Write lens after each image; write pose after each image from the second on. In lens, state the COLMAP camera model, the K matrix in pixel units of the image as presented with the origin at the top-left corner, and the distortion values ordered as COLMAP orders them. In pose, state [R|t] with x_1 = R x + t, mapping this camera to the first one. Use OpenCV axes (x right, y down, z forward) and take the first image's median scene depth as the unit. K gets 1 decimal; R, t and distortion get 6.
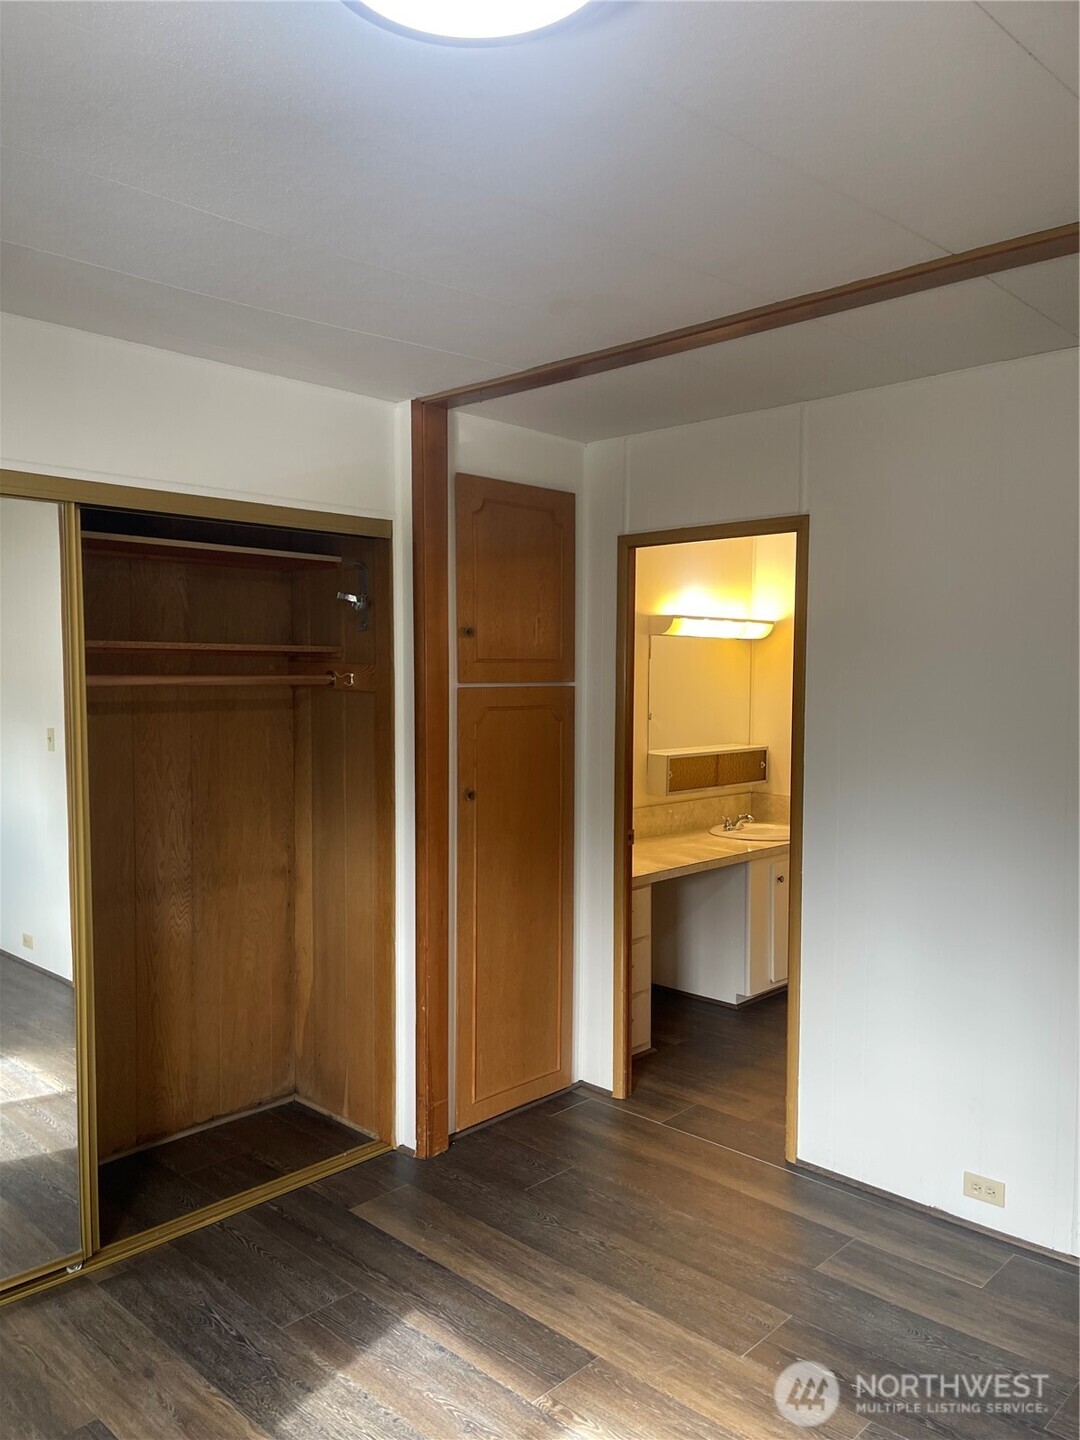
lens RADIAL K [[1081.5, 0, 529.8], [0, 1081.5, 721.2], [0, 0, 1]] dist [0.071817, -0.108764]
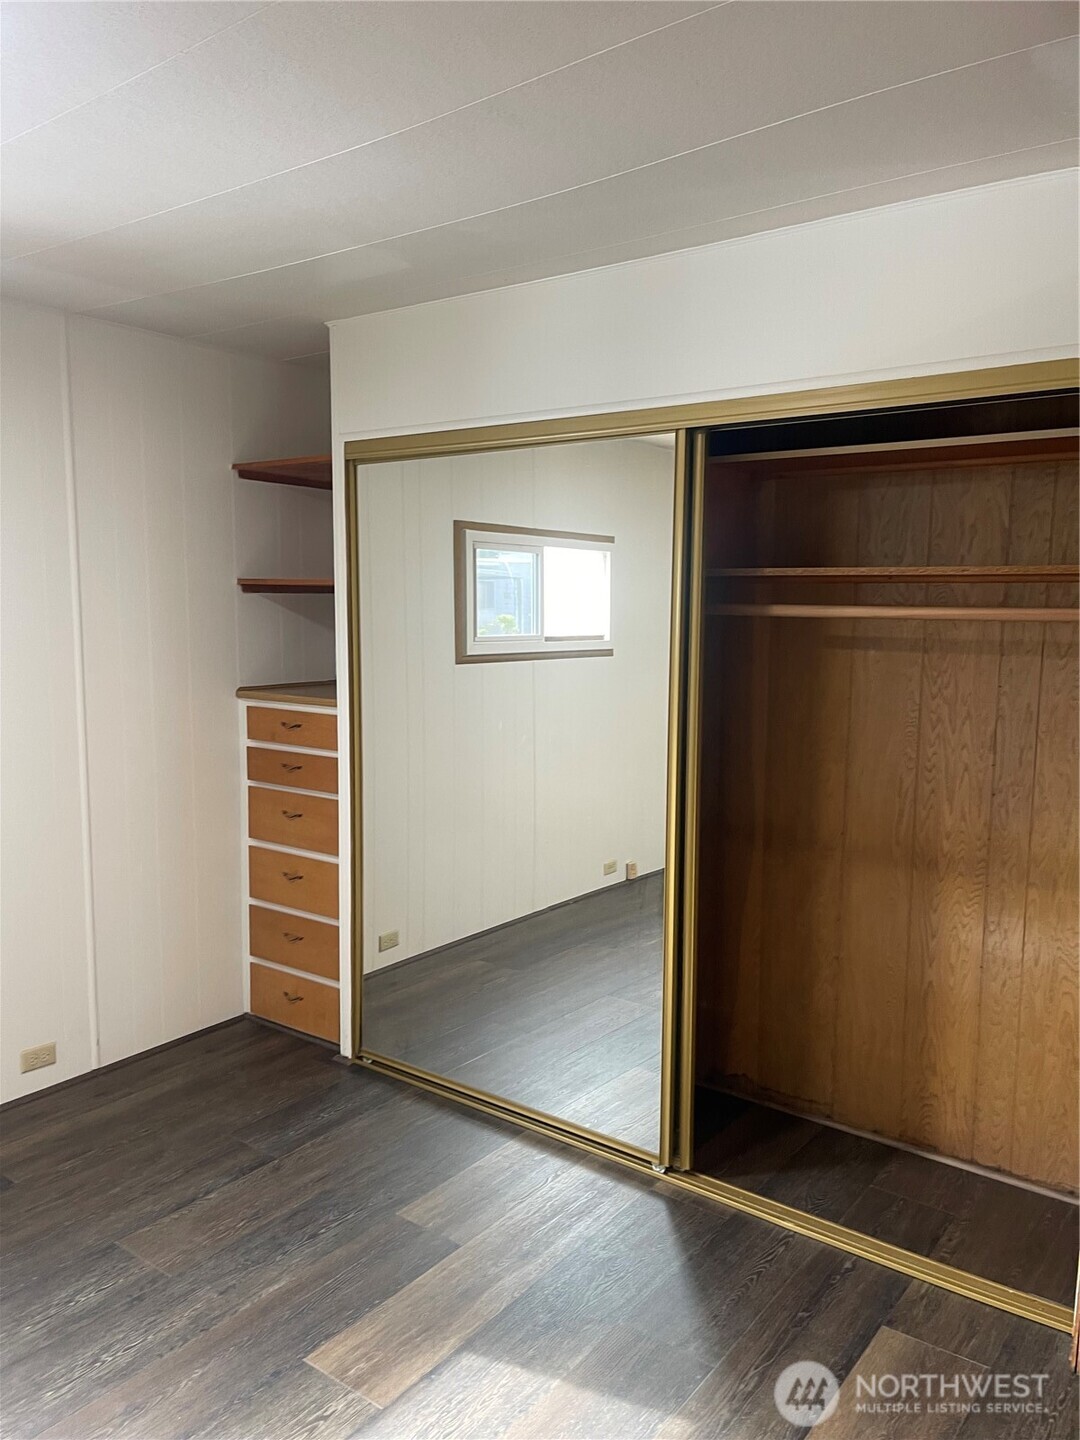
lens RADIAL K [[1081.5, 0, 529.8], [0, 1081.5, 721.2], [0, 0, 1]] dist [0.071817, -0.108764]
pose [[0.095941, 0.099366, -0.990415, 0.453471], [-0.051227, 0.994179, 0.094781, -0.018647], [0.994068, 0.041643, 0.100473, 0.595494]]
